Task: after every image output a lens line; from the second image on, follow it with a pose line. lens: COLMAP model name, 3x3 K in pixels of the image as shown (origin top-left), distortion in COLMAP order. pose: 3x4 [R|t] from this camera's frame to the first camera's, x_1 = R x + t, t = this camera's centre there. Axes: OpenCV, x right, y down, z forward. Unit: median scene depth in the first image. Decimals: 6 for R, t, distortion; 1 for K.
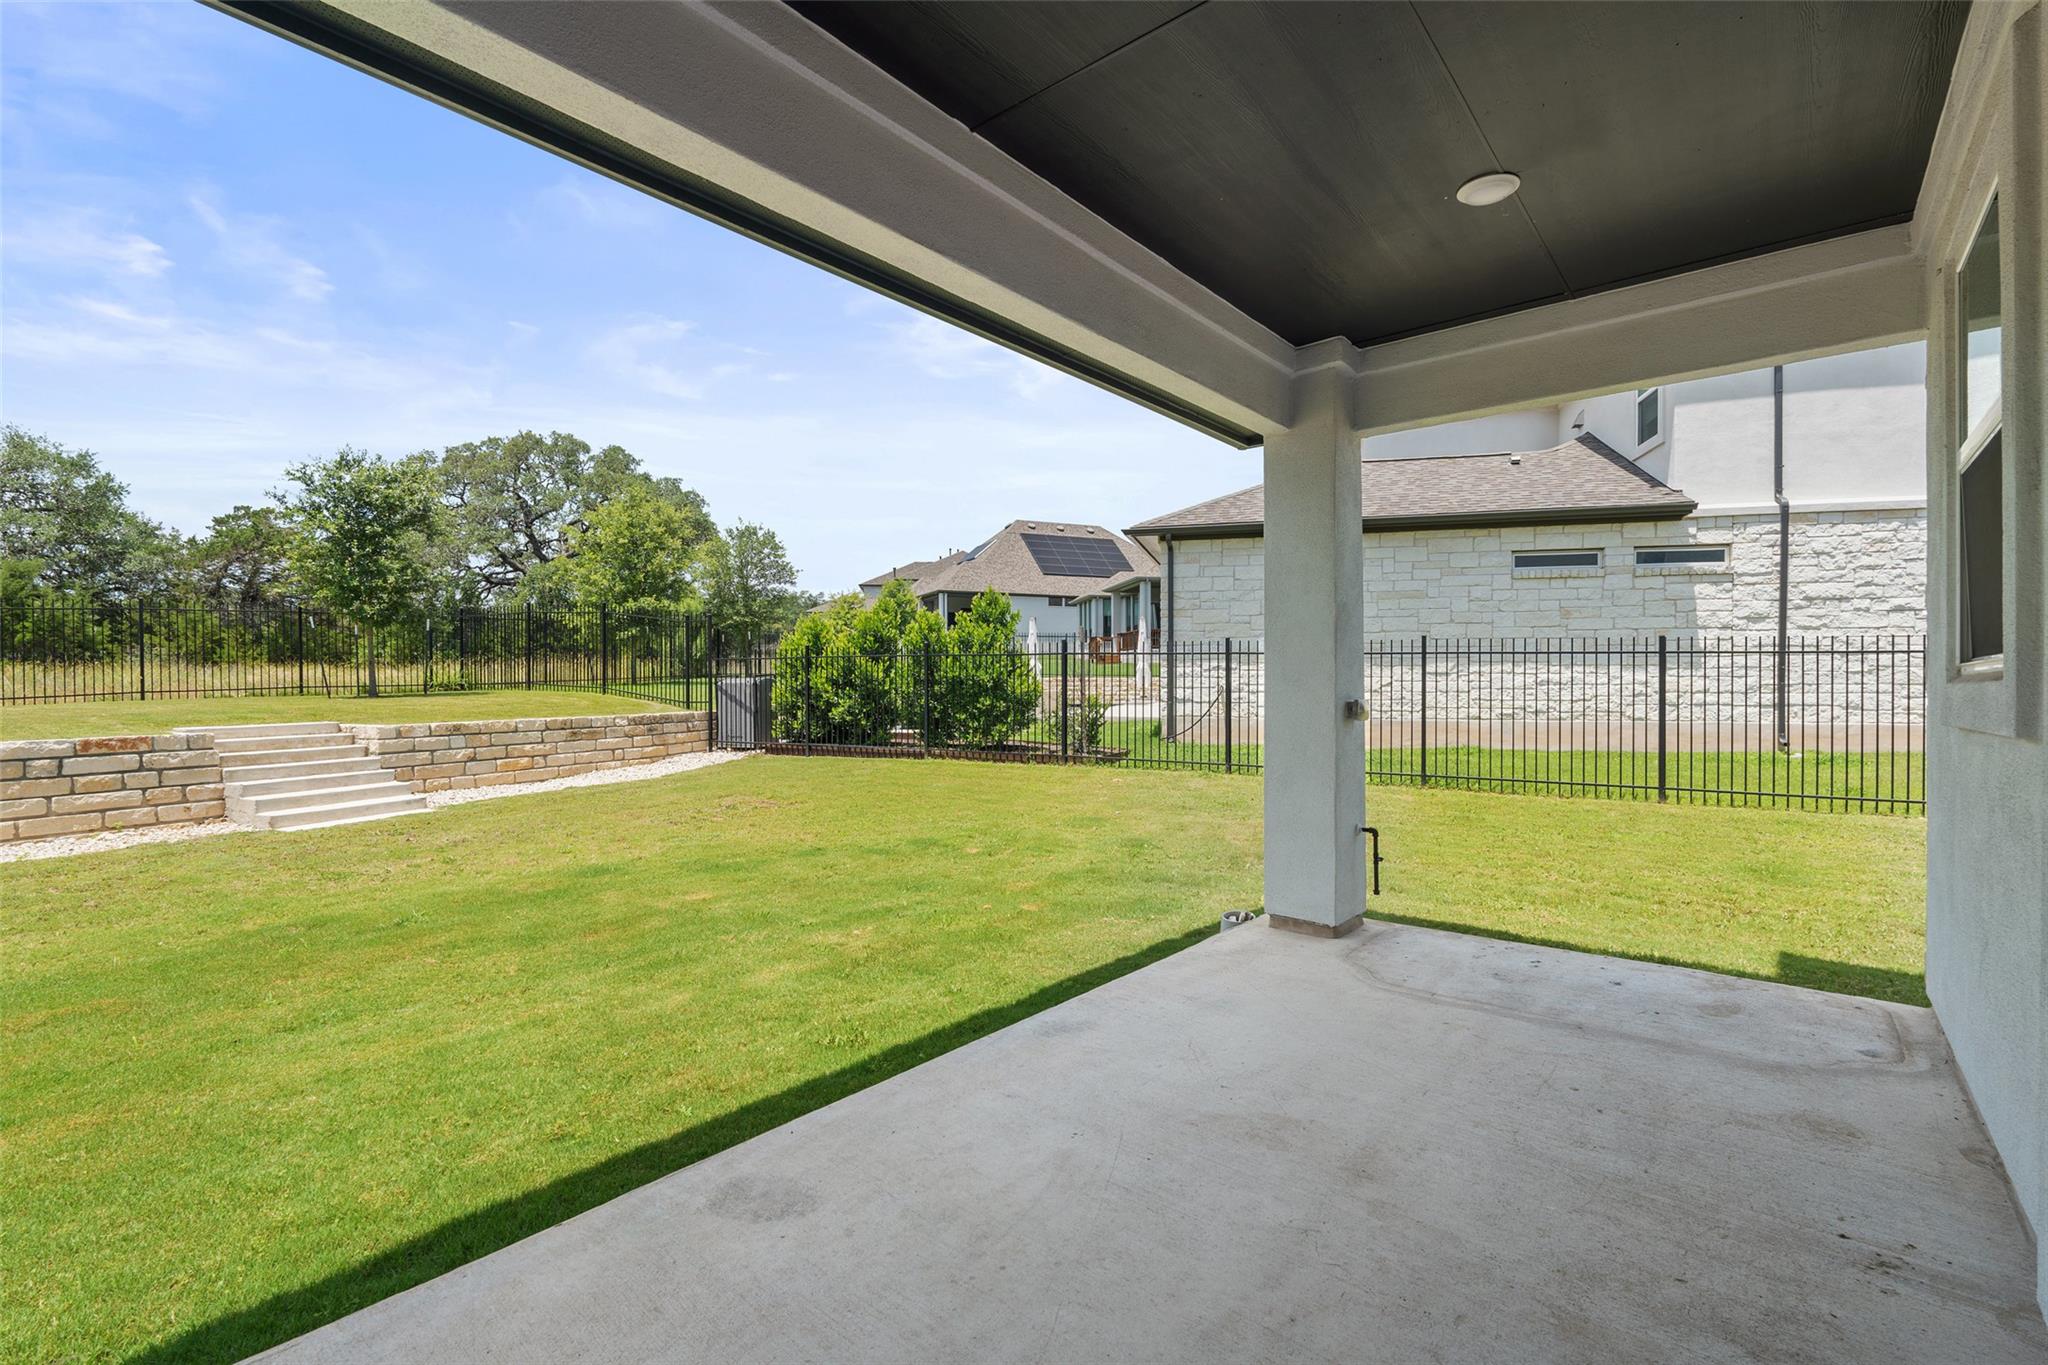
lens RADIAL K [[904.2, 0, 1024.0], [0, 904.2, 682.5], [0, 0, 1]] dist [-0.000772, -0.000024]
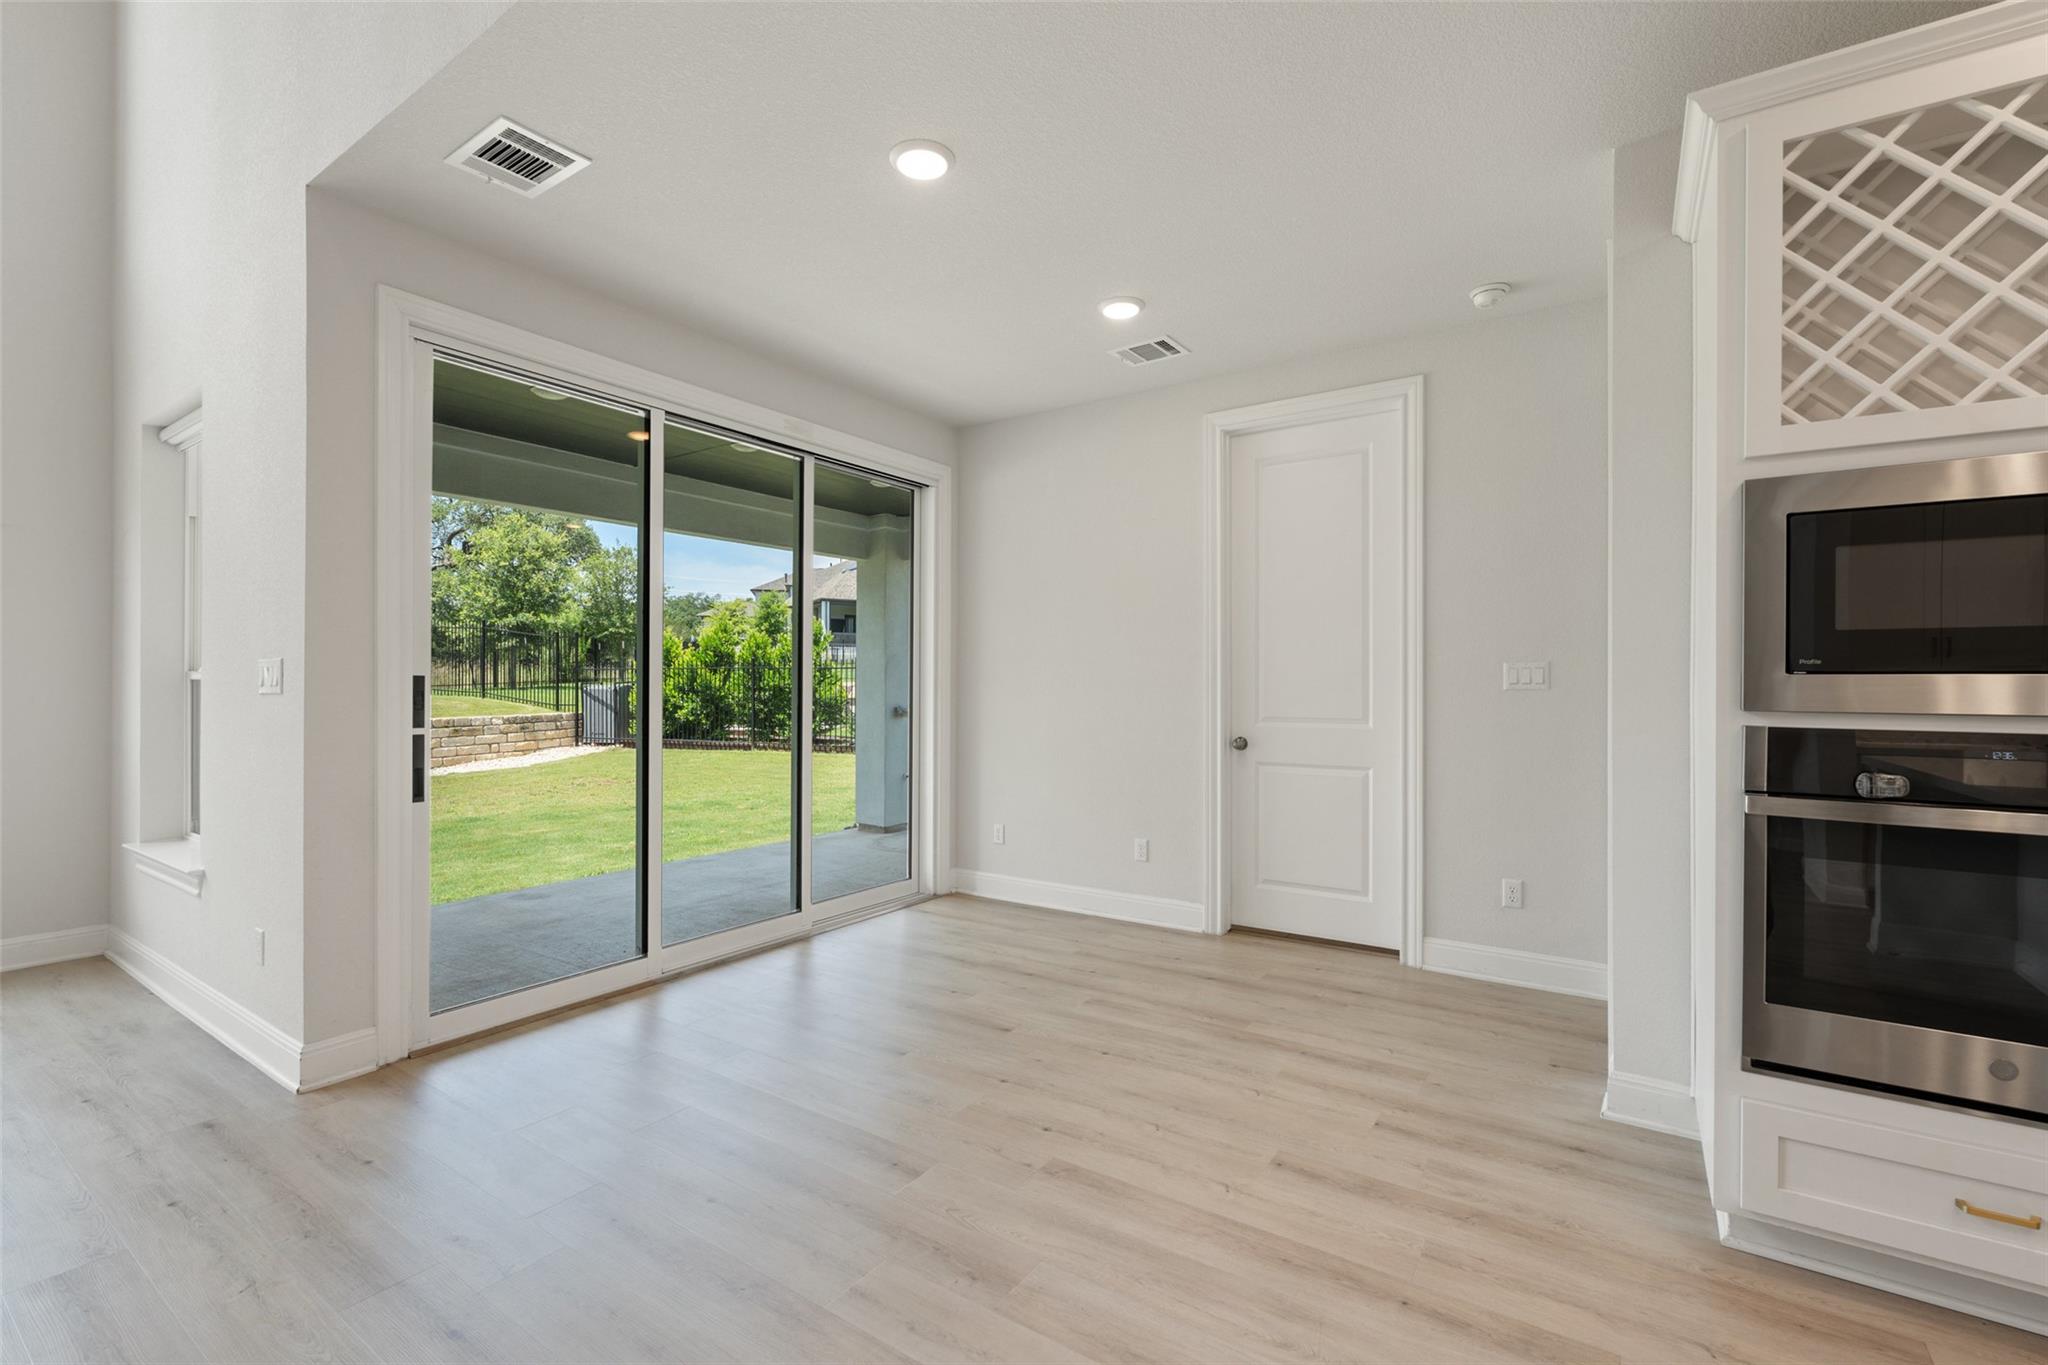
lens RADIAL K [[895.4, 0, 1019.0], [0, 895.4, 676.0], [0, 0, 1]] dist [0.000248, 0.000057]
pose [[0.995193, 0.003740, 0.097860, 0.125572], [-0.002824, 0.999951, -0.009495, -0.007358], [-0.097891, 0.009173, 0.995155, -0.250652]]
